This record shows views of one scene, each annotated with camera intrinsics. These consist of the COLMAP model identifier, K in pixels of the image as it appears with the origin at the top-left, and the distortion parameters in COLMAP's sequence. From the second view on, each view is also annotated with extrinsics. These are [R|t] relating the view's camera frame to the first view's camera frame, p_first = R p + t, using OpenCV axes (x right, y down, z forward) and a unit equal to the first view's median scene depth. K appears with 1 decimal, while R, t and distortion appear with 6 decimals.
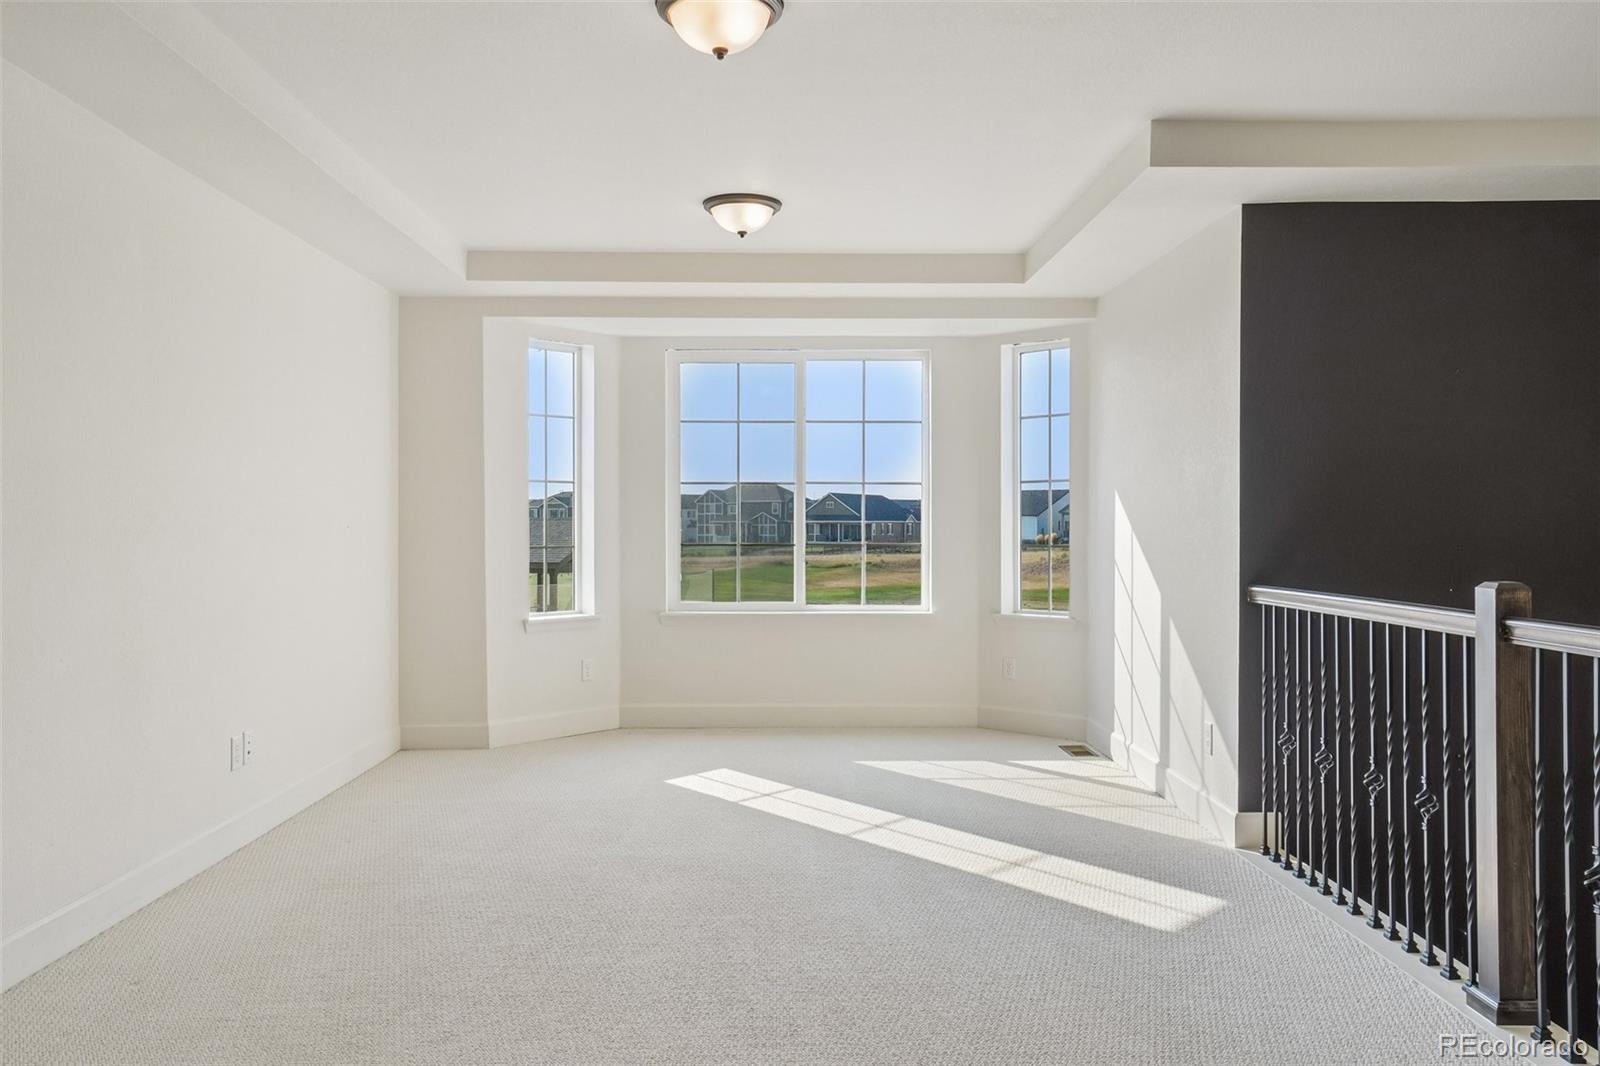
lens RADIAL K [[1206.8, 0, 802.1], [0, 1206.8, 536.3], [0, 0, 1]] dist [0.030470, 0.013292]
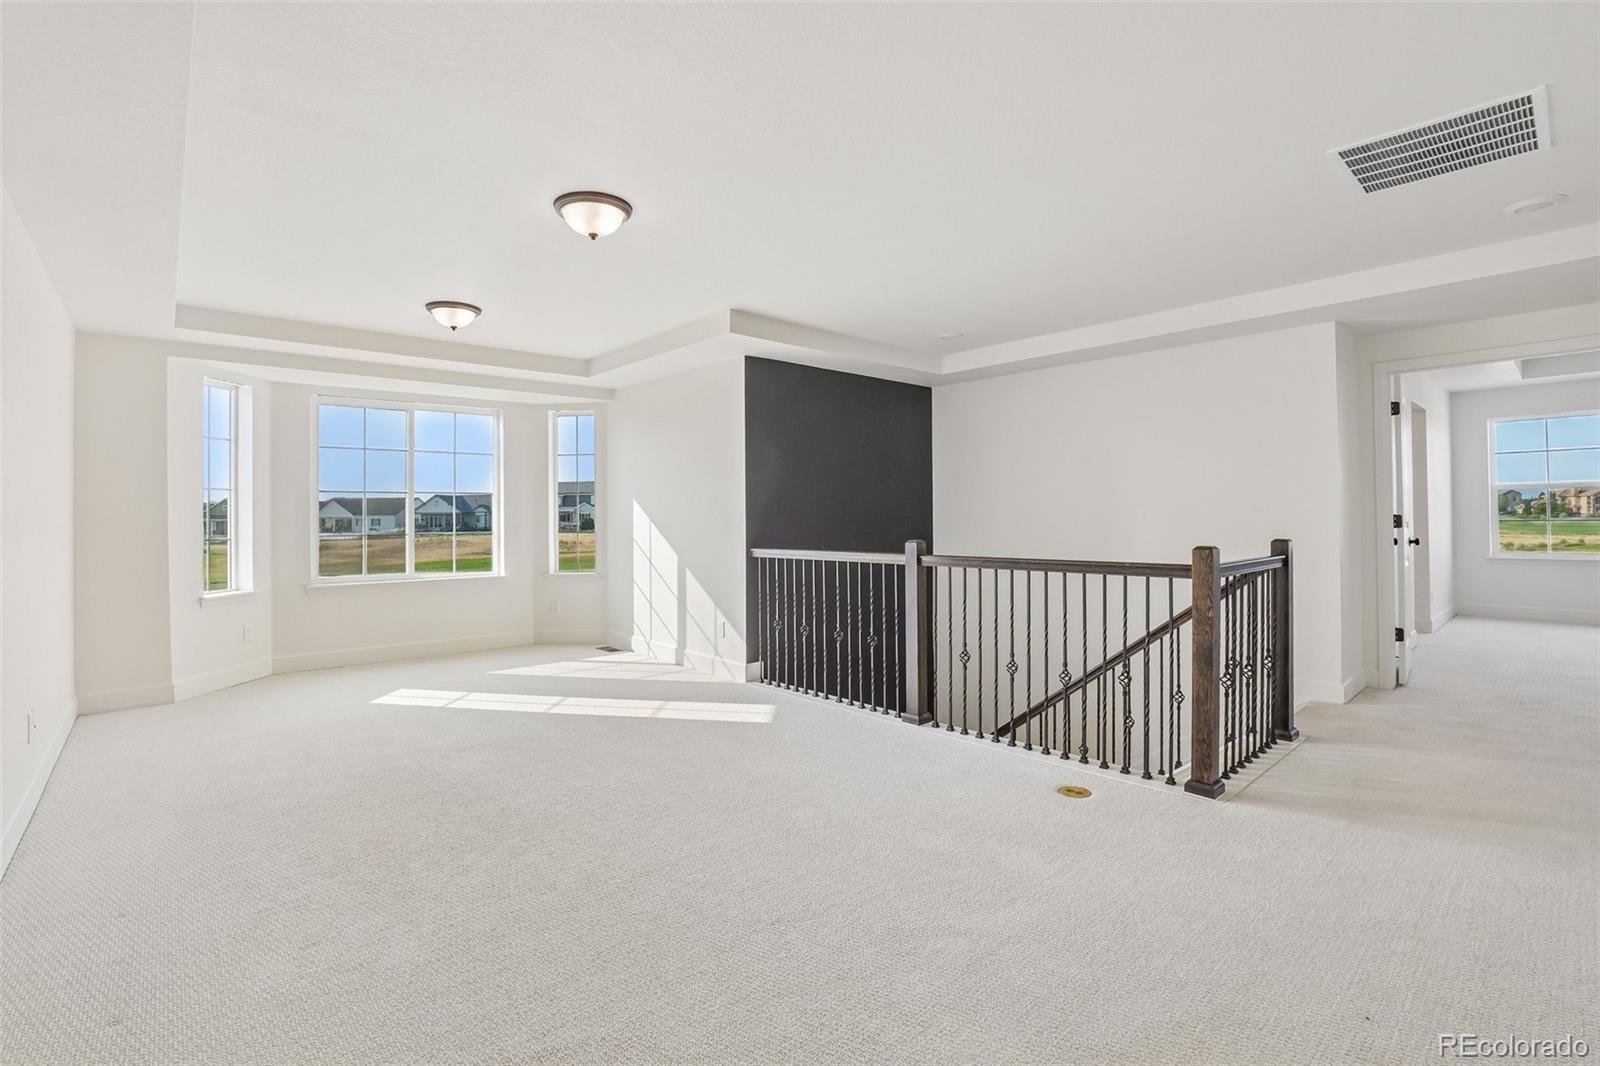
lens RADIAL K [[716.8, 0, 800.4], [0, 716.8, 517.8], [0, 0, 1]] dist [-0.021545, 0.002085]
pose [[0.776479, -0.008521, 0.630085, -0.213482], [0.015504, 0.999864, -0.005584, -0.000889], [-0.629952, 0.014104, 0.776506, 0.029401]]
